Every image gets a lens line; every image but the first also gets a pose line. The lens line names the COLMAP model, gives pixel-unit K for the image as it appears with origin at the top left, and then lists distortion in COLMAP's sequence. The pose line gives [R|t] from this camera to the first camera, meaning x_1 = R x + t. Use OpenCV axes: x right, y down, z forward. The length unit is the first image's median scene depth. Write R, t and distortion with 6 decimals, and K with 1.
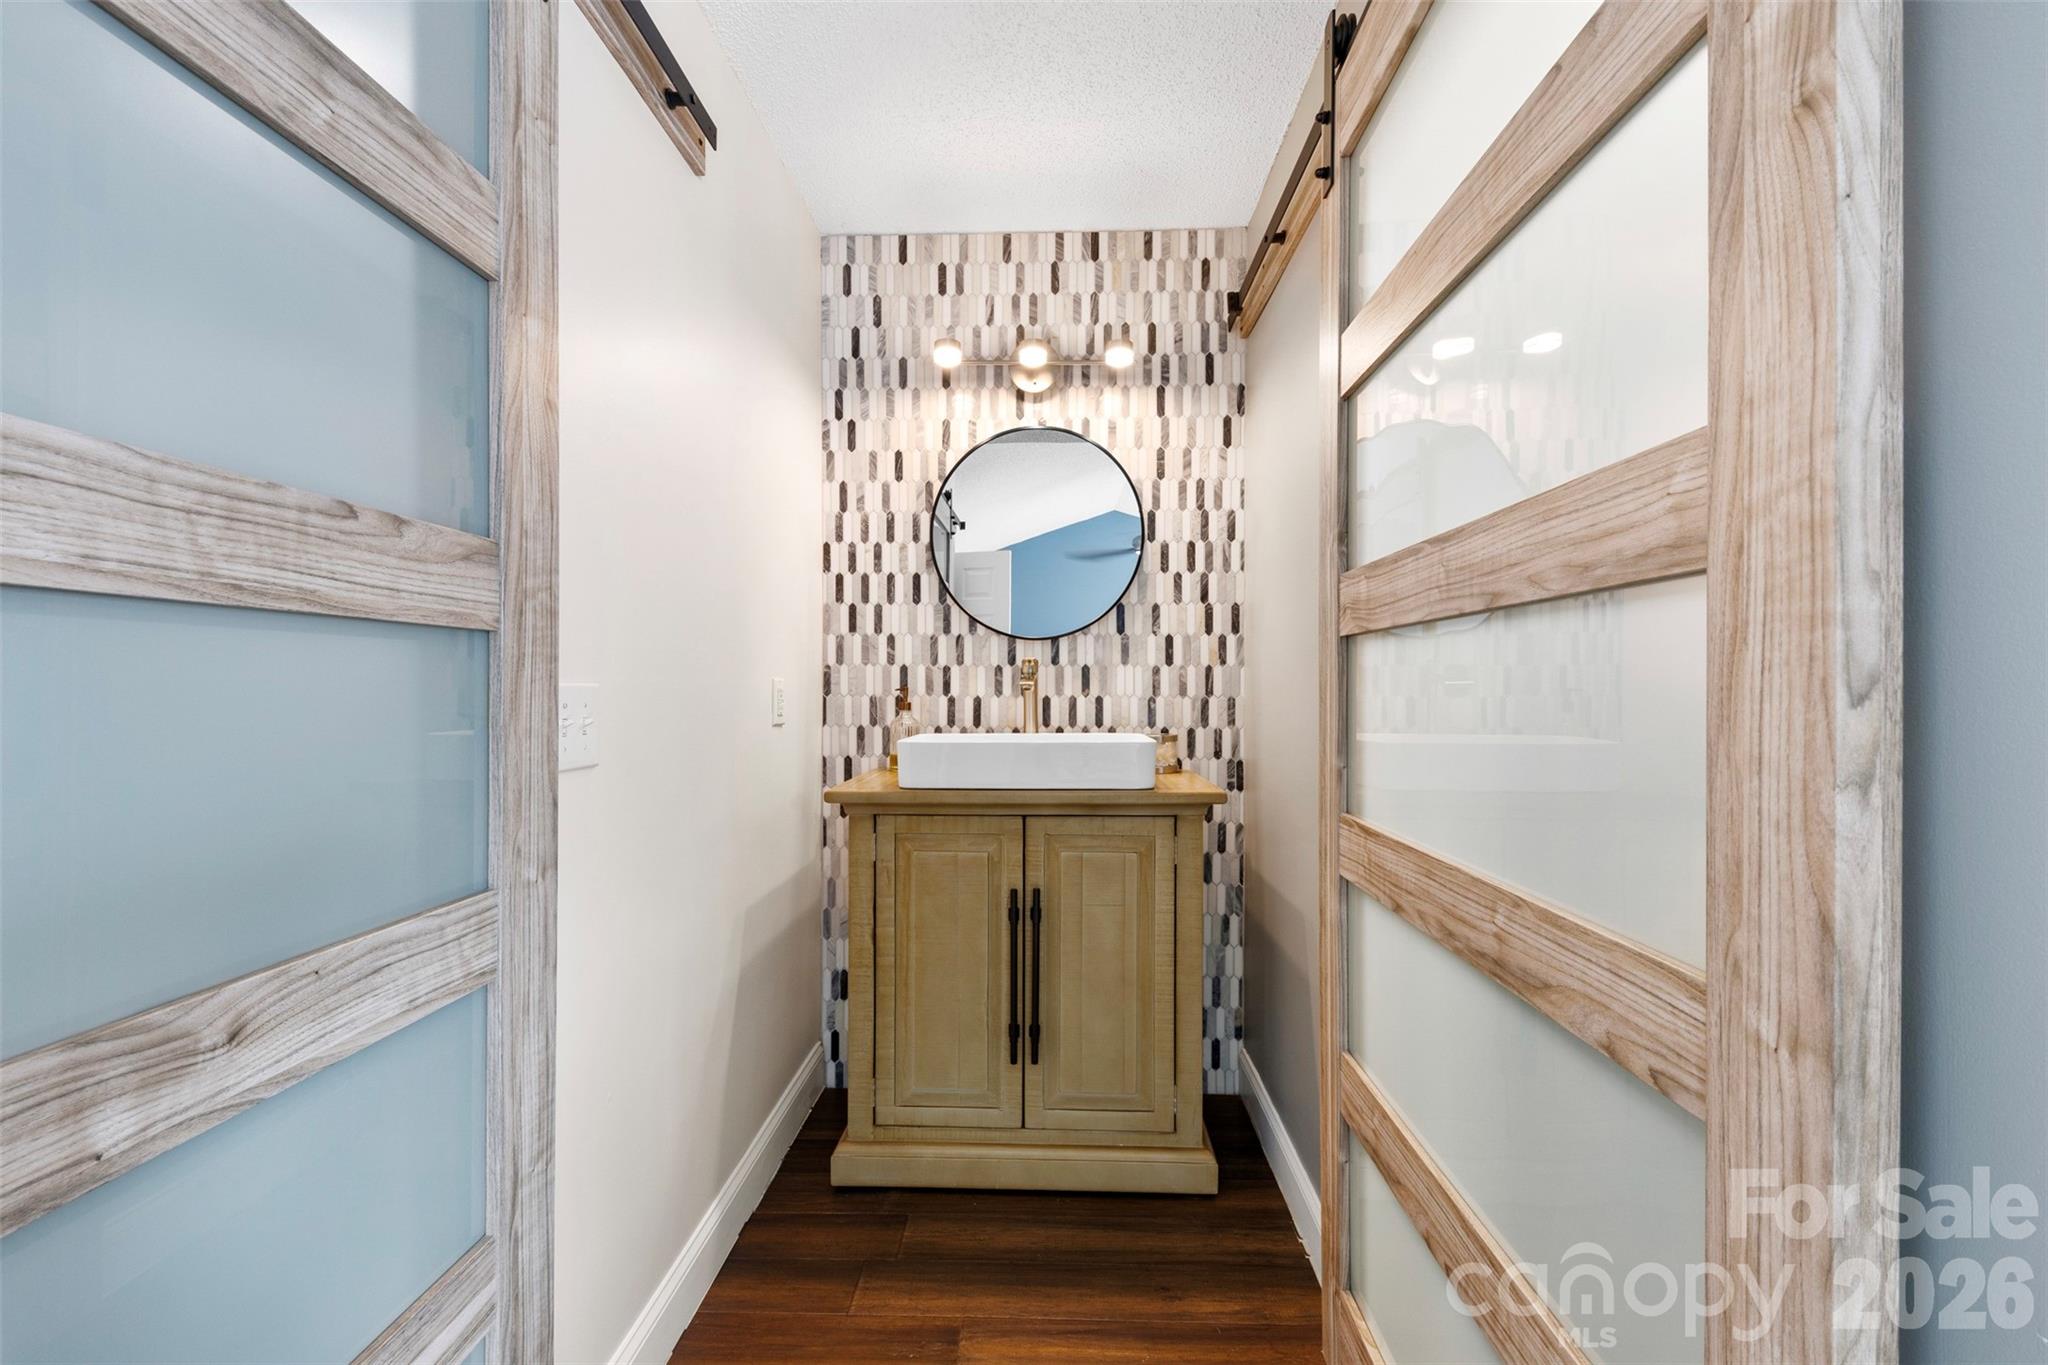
lens RADIAL K [[780.9, 0, 1030.8], [0, 780.9, 685.9], [0, 0, 1]] dist [0.014909, -0.005514]
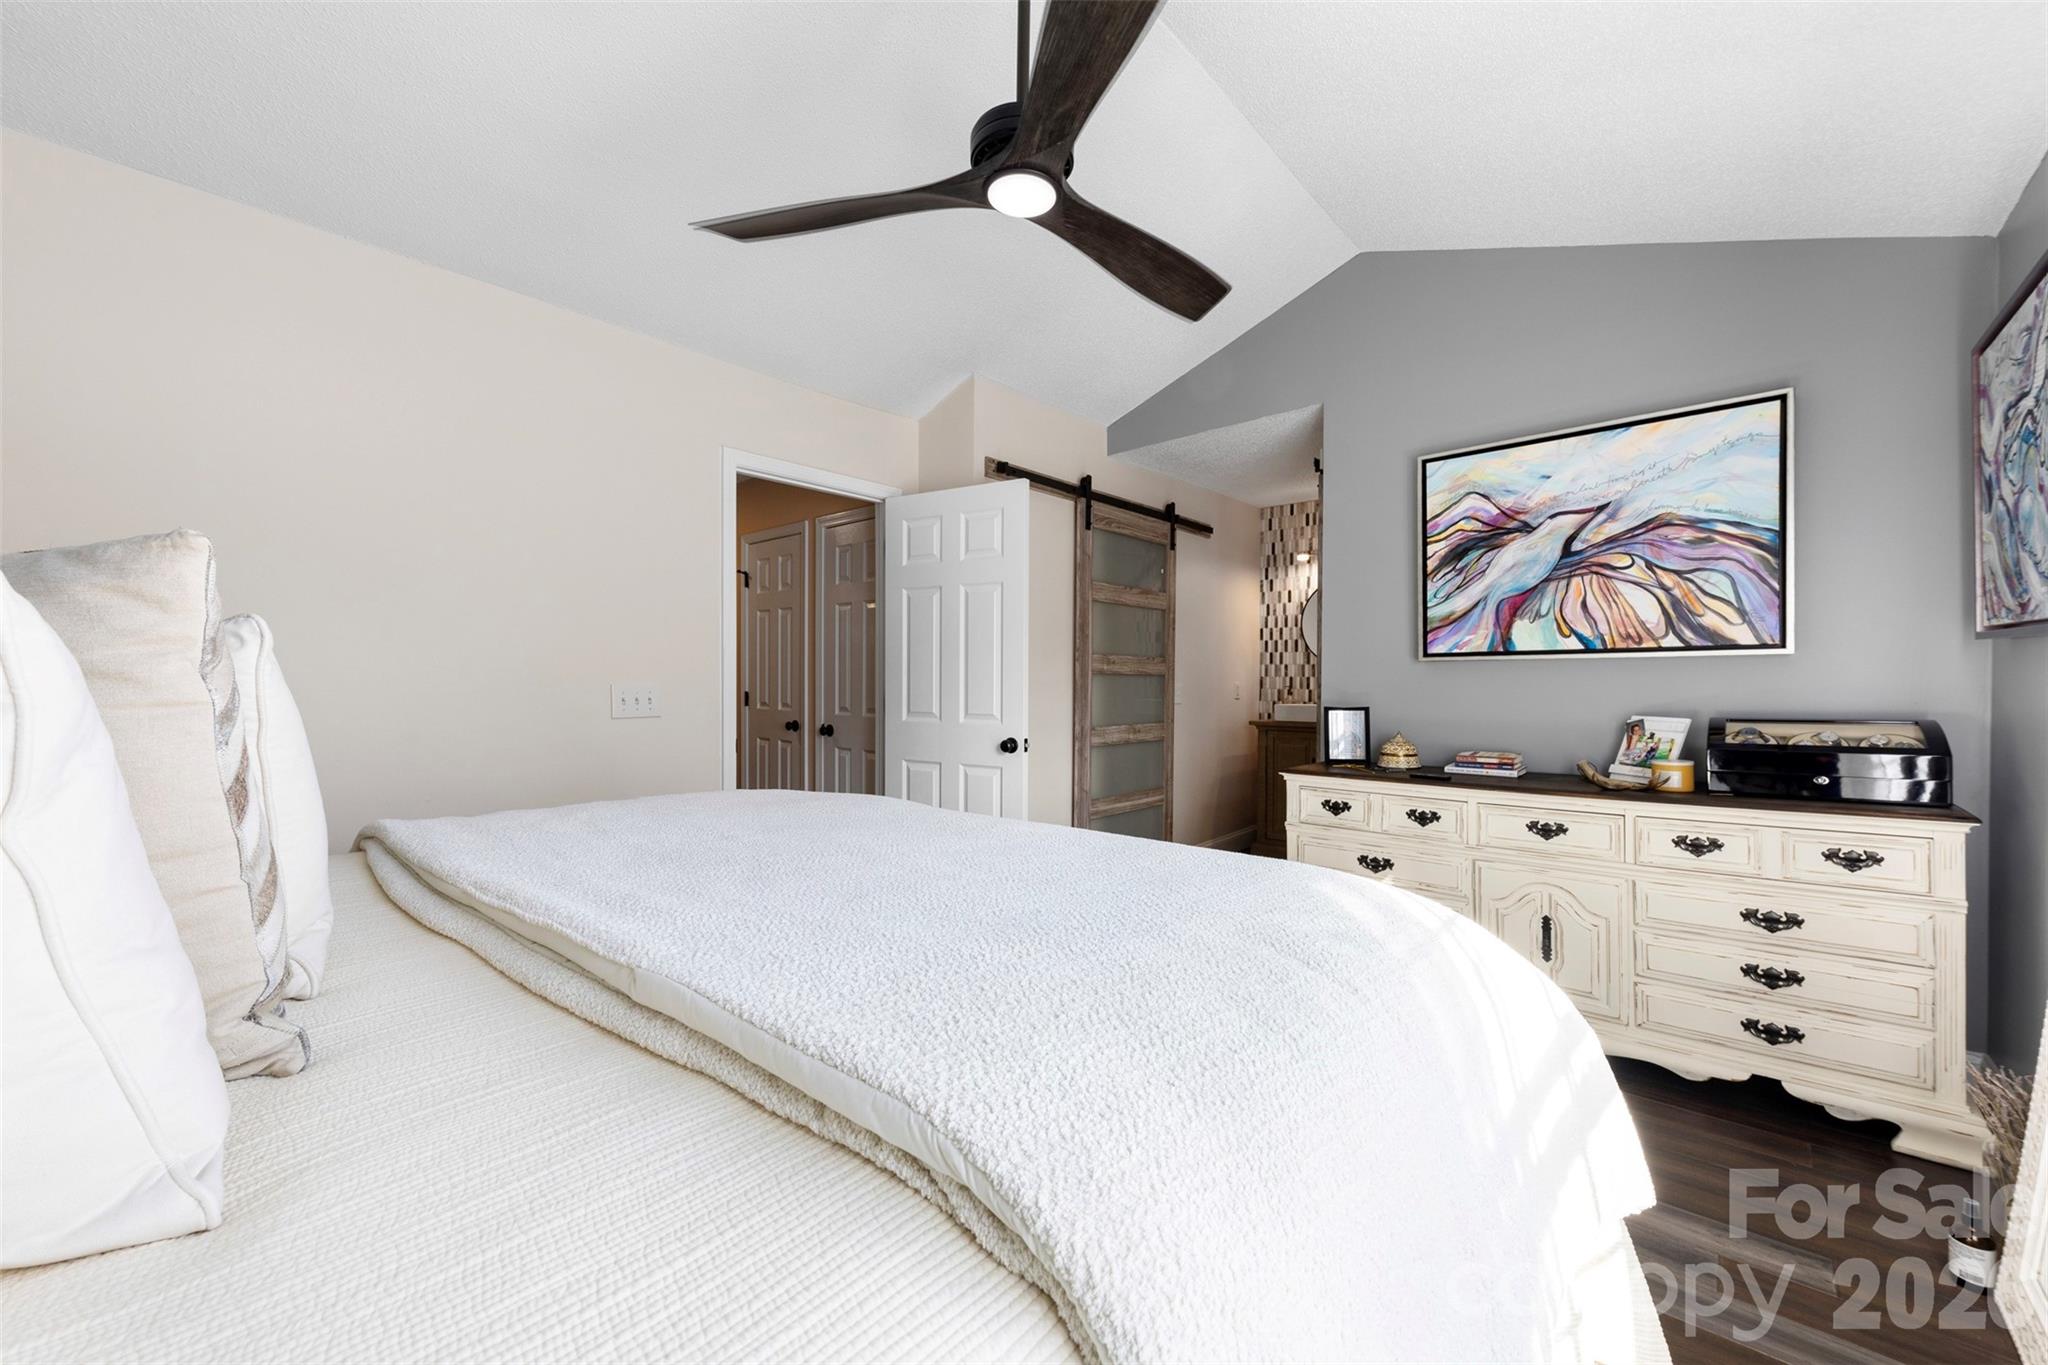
lens RADIAL K [[780.9, 0, 1026.7], [0, 780.9, 680.4], [0, 0, 1]] dist [0.014909, -0.005514]
pose [[0.766650, 0.005321, -0.642043, 0.784243], [-0.006387, 0.999979, 0.000660, -0.011453], [0.642033, 0.003595, 0.766668, -1.432101]]
